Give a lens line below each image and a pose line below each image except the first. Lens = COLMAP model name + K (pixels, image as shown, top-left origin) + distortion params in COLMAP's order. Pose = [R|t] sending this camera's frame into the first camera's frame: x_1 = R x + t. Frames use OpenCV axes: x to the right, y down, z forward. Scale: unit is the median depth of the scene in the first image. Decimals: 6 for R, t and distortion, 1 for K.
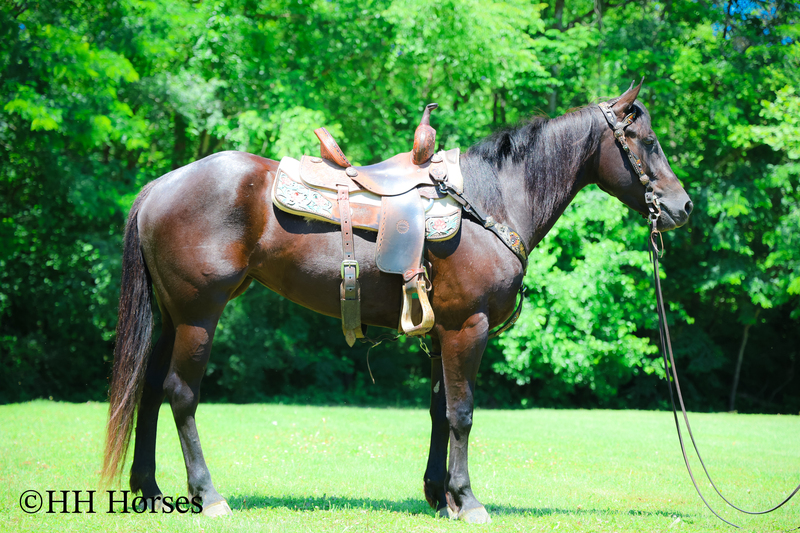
lens RADIAL K [[412.5, 0, 397.1], [0, 412.5, 270.5], [0, 0, 1]] dist [-0.001249, 0.009144]
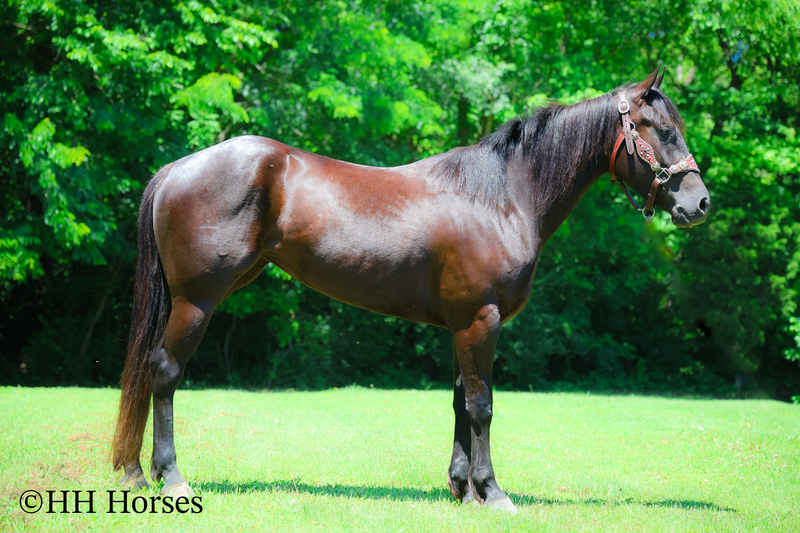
lens RADIAL K [[412.5, 0, 394.0], [0, 412.5, 265.9], [0, 0, 1]] dist [-0.001249, 0.009144]
pose [[0.999306, -0.005405, -0.036859, -0.669166], [0.005733, 0.999945, 0.008775, 0.014802], [0.036809, -0.008980, 0.999282, -0.005382]]
